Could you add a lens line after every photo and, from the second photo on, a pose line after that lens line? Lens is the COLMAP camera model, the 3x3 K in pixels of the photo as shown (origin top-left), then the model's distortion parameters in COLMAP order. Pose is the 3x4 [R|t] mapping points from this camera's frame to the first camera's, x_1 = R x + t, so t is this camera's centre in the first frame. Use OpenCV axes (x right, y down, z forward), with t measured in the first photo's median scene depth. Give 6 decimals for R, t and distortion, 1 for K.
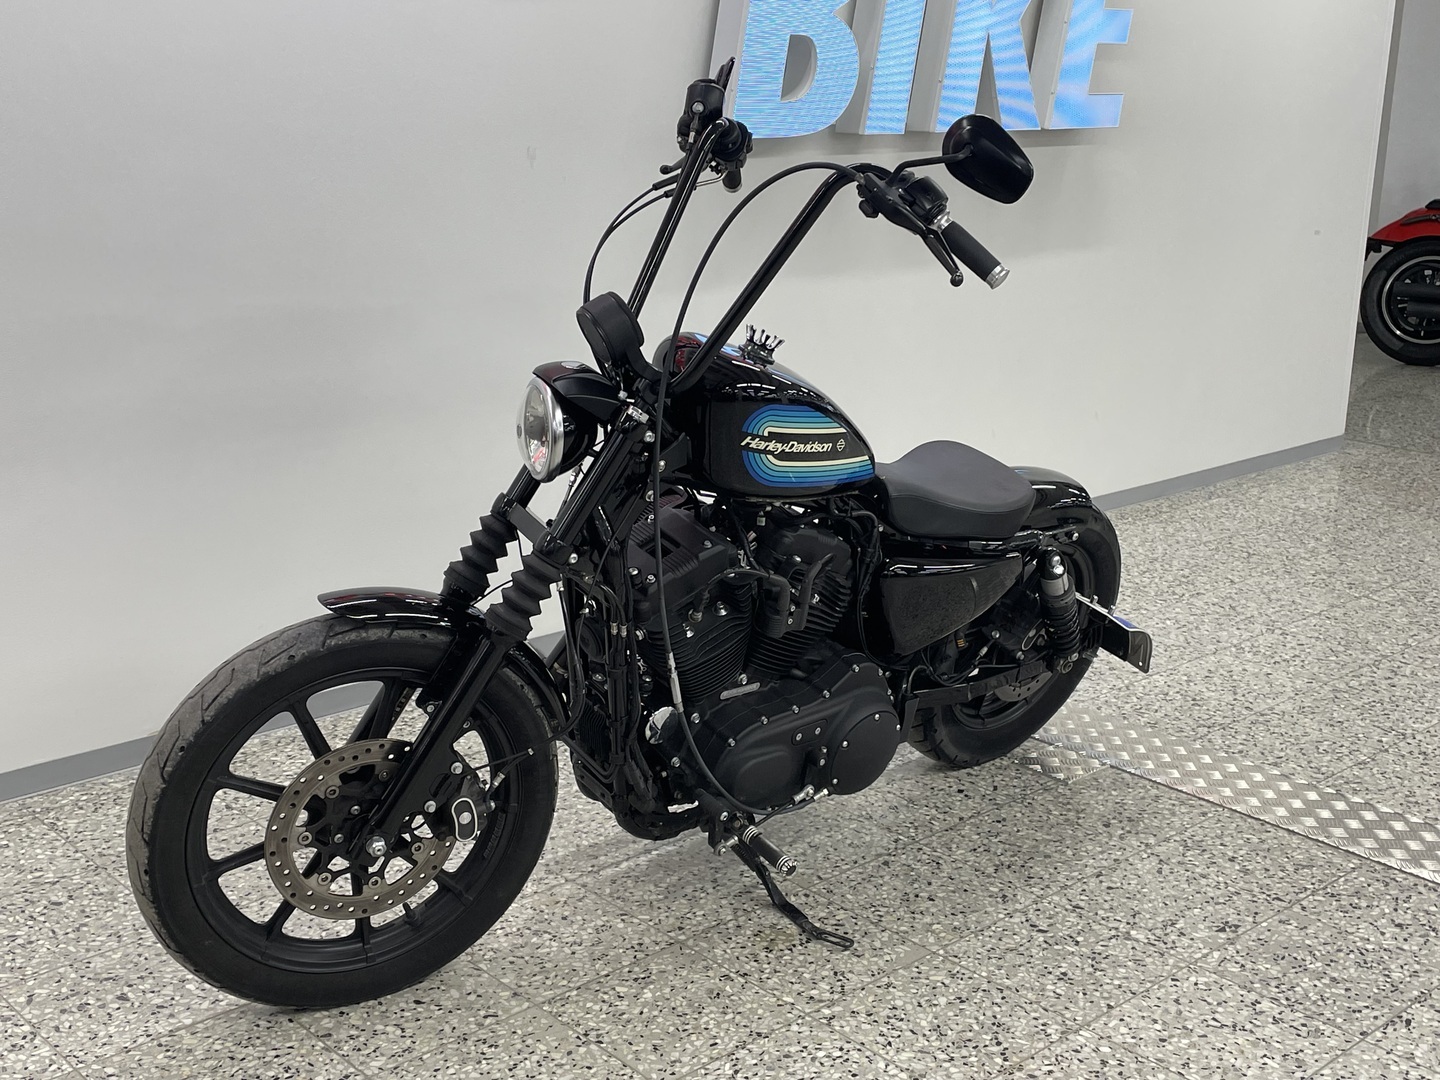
lens RADIAL K [[1740.5, 0, 729.5], [0, 1740.5, 529.0], [0, 0, 1]] dist [0.058133, 0.000000]
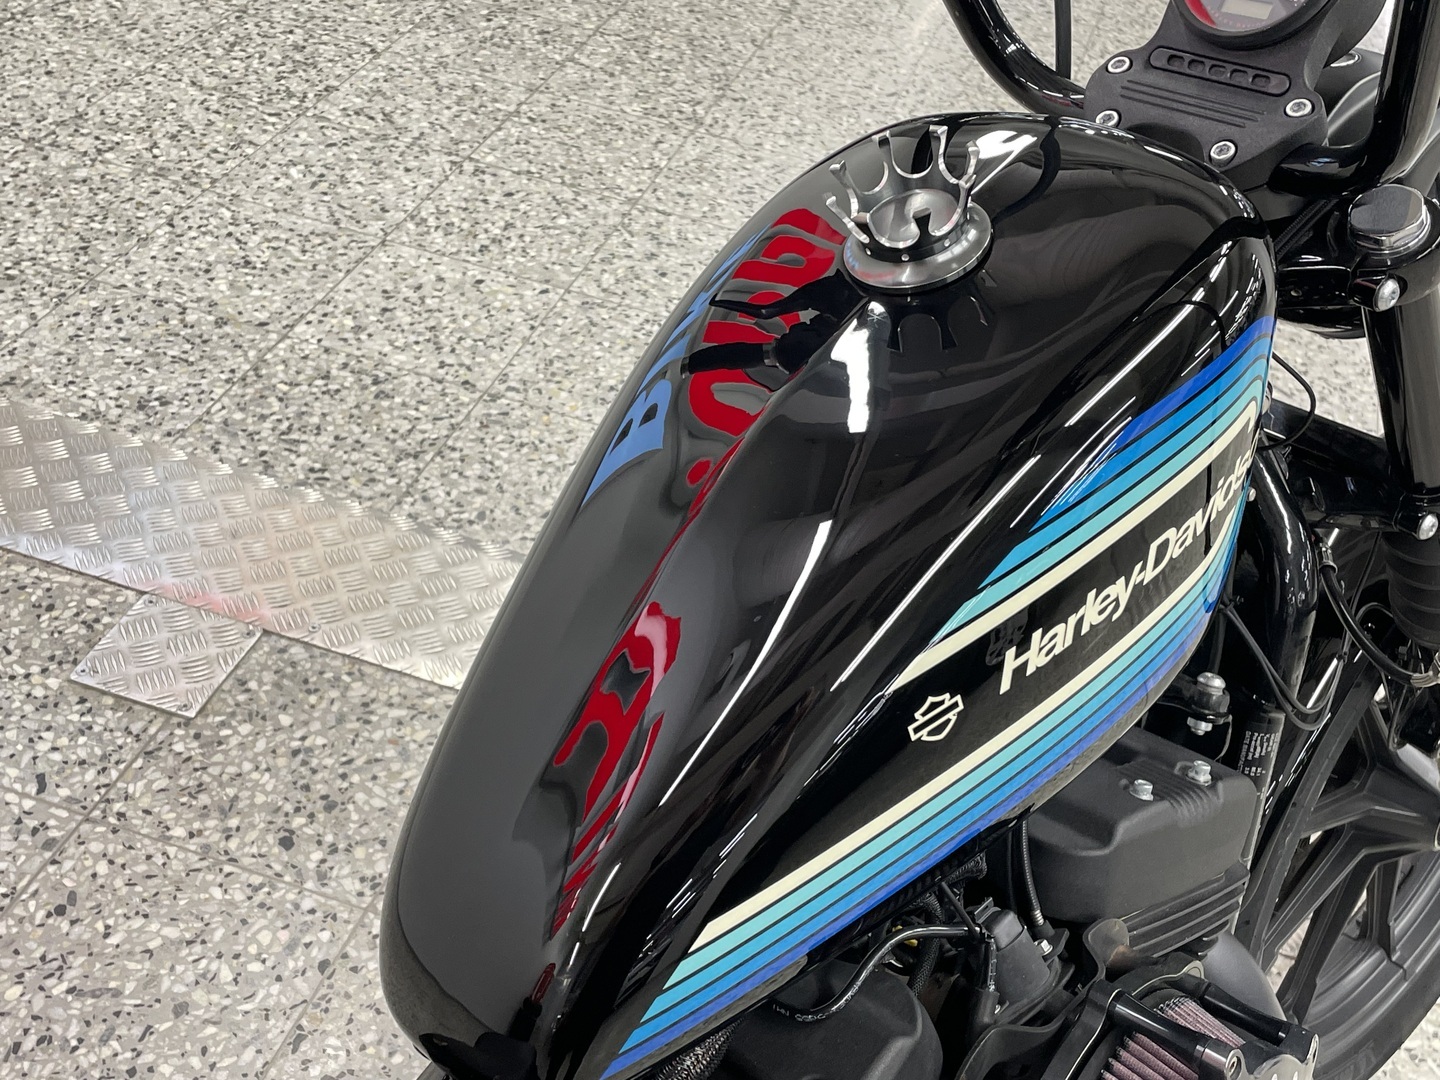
lens RADIAL K [[1663.0, 0, 739.6], [0, 1663.0, 519.5], [0, 0, 1]] dist [0.053339, 0.000000]
pose [[0.863415, -0.248042, 0.439307, 0.162597], [0.030186, 0.894625, 0.445796, -0.145999], [-0.503591, -0.371646, 0.779920, 0.690842]]
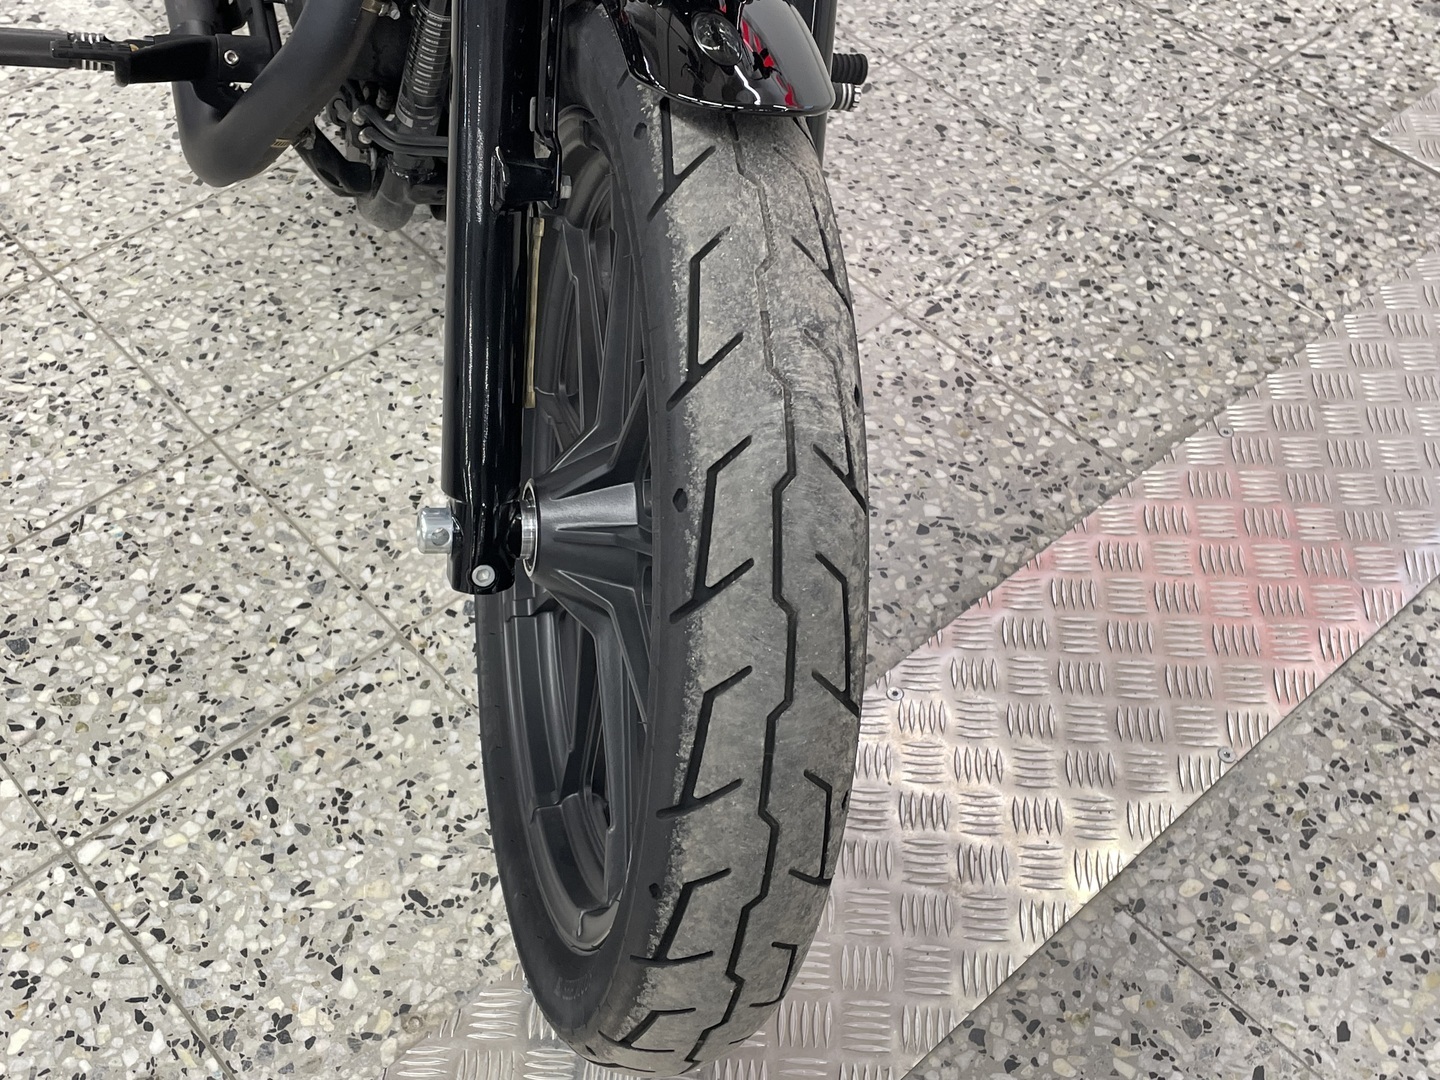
lens RADIAL K [[1663.0, 0, 712.0], [0, 1663.0, 522.0], [0, 0, 1]] dist [0.053339, 0.000000]
pose [[-0.012499, 0.748243, -0.663307, 0.764290], [-0.268633, 0.636459, 0.723019, -0.115911], [0.963162, 0.187223, 0.193047, 0.901760]]
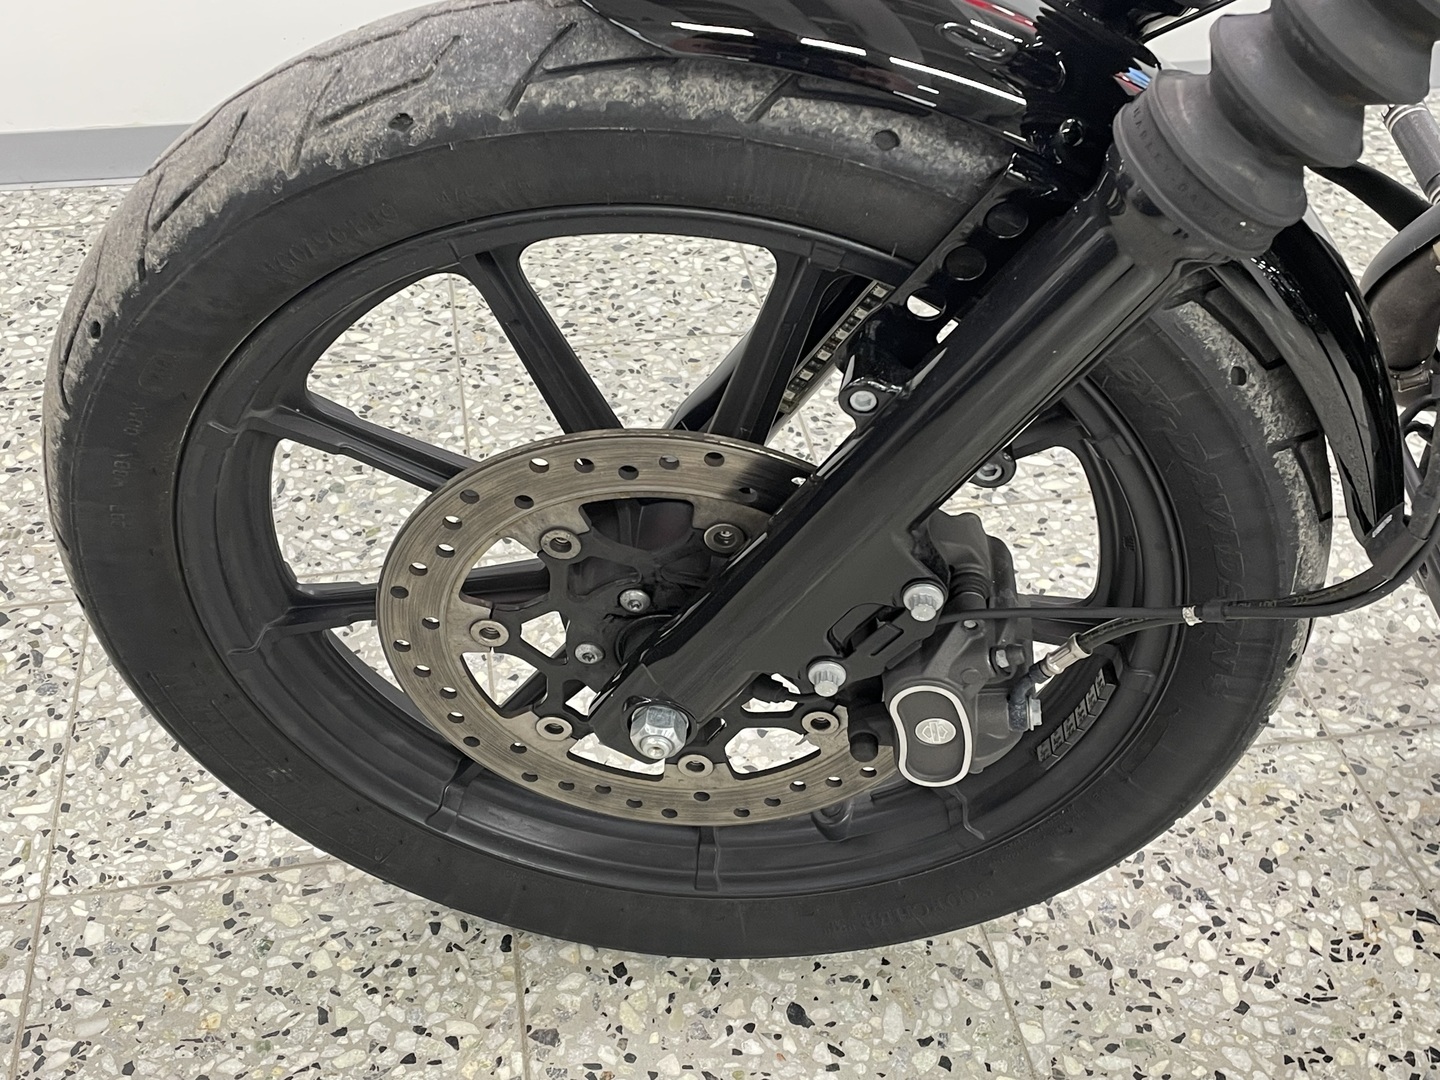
lens RADIAL K [[1740.5, 0, 733.6], [0, 1740.5, 516.1], [0, 0, 1]] dist [0.058133, 0.000000]
pose [[0.840354, 0.333219, -0.427516, -0.054242], [-0.139861, 0.895312, 0.422914, 0.003162], [0.523683, -0.295605, 0.798983, 0.662196]]
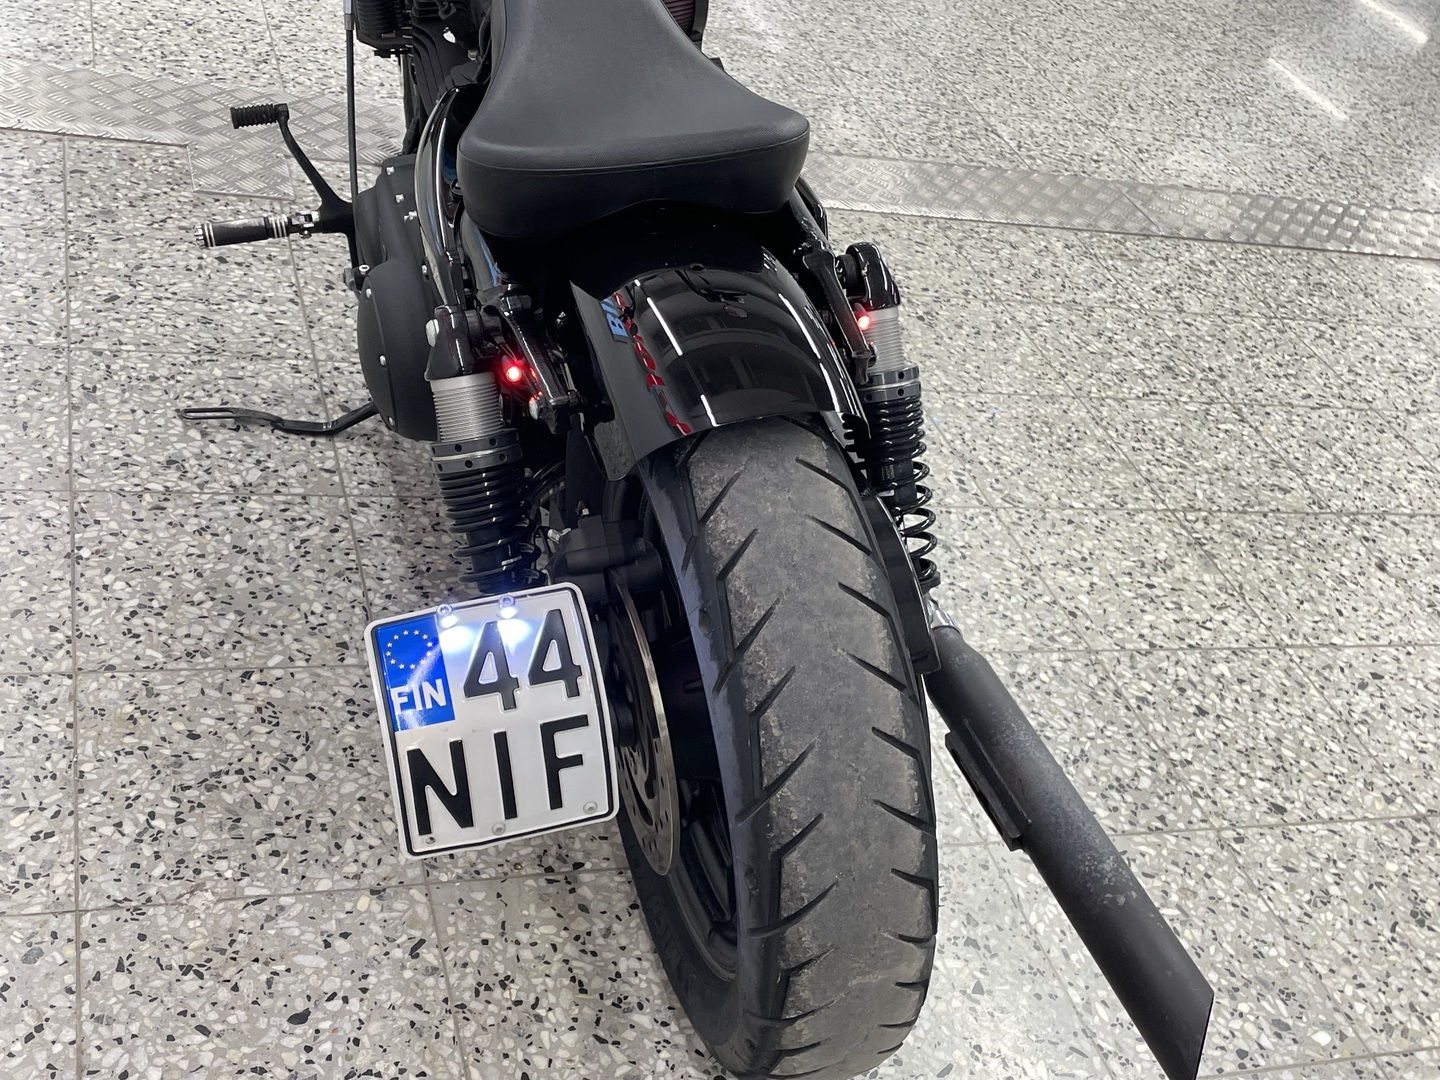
lens RADIAL K [[1663.0, 0, 725.4], [0, 1663.0, 507.1], [0, 0, 1]] dist [0.053339, 0.000000]
pose [[0.416285, -0.452344, 0.788728, -0.427466], [0.003544, 0.868265, 0.496089, -0.112669], [-0.909227, -0.203719, 0.363049, 0.678082]]
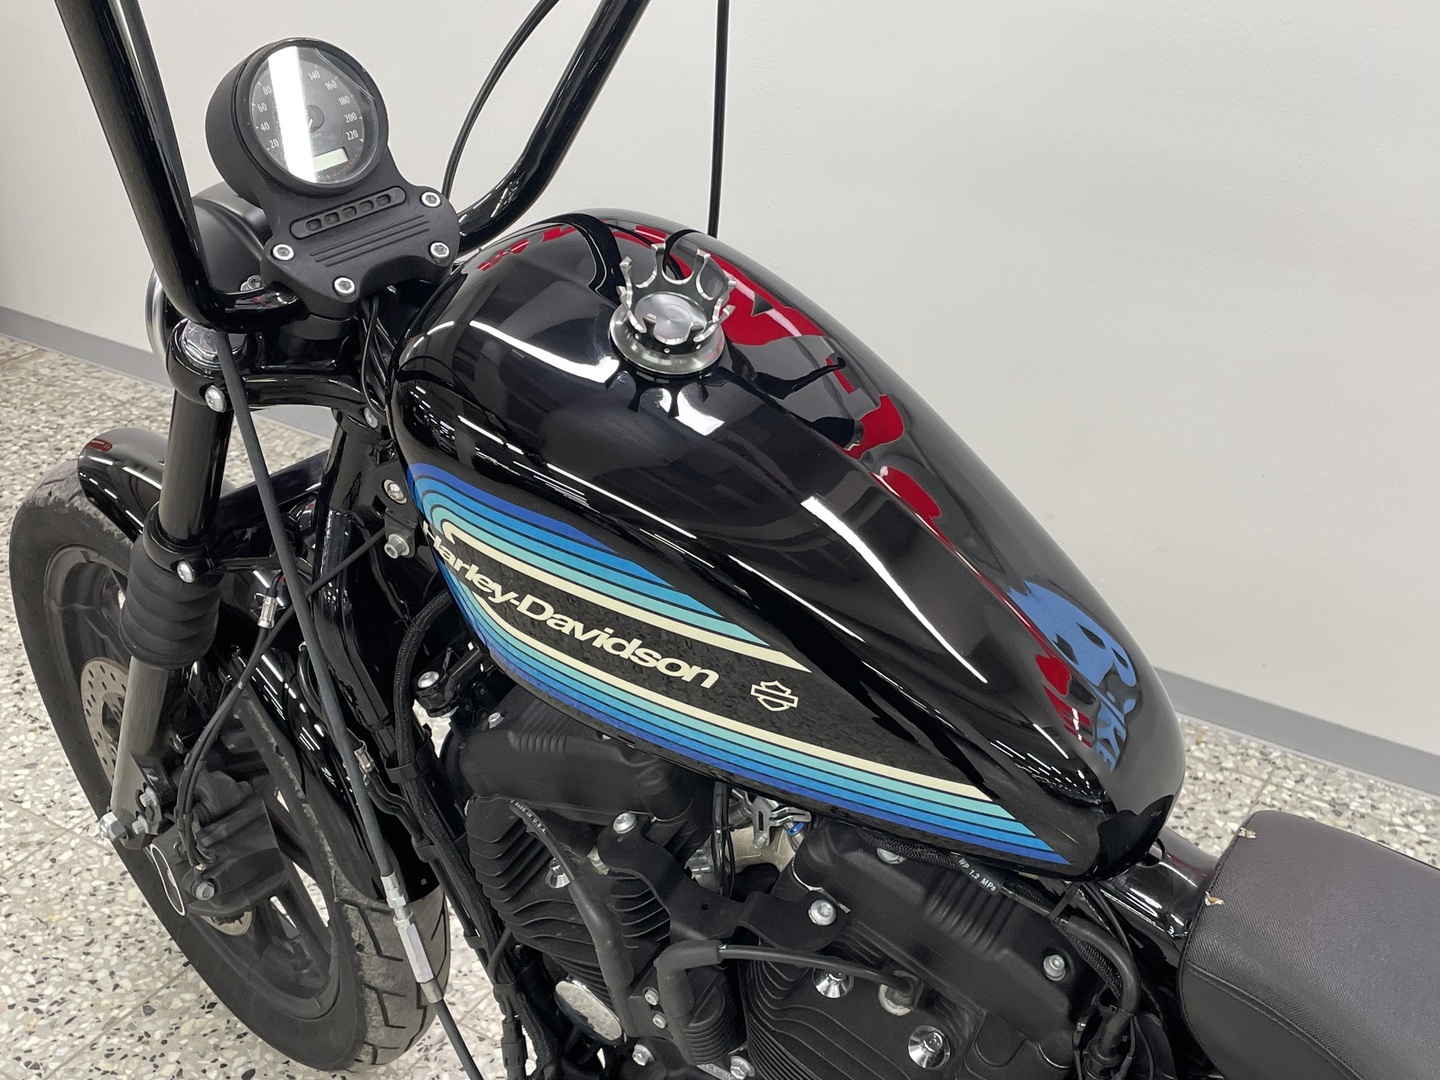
lens RADIAL K [[1740.5, 0, 716.5], [0, 1740.5, 534.7], [0, 0, 1]] dist [0.058133, 0.000000]
pose [[0.265756, 0.447065, -0.854112, 0.313821], [-0.266785, 0.885476, 0.380472, -0.188996], [0.926391, 0.126752, 0.354590, 0.844041]]
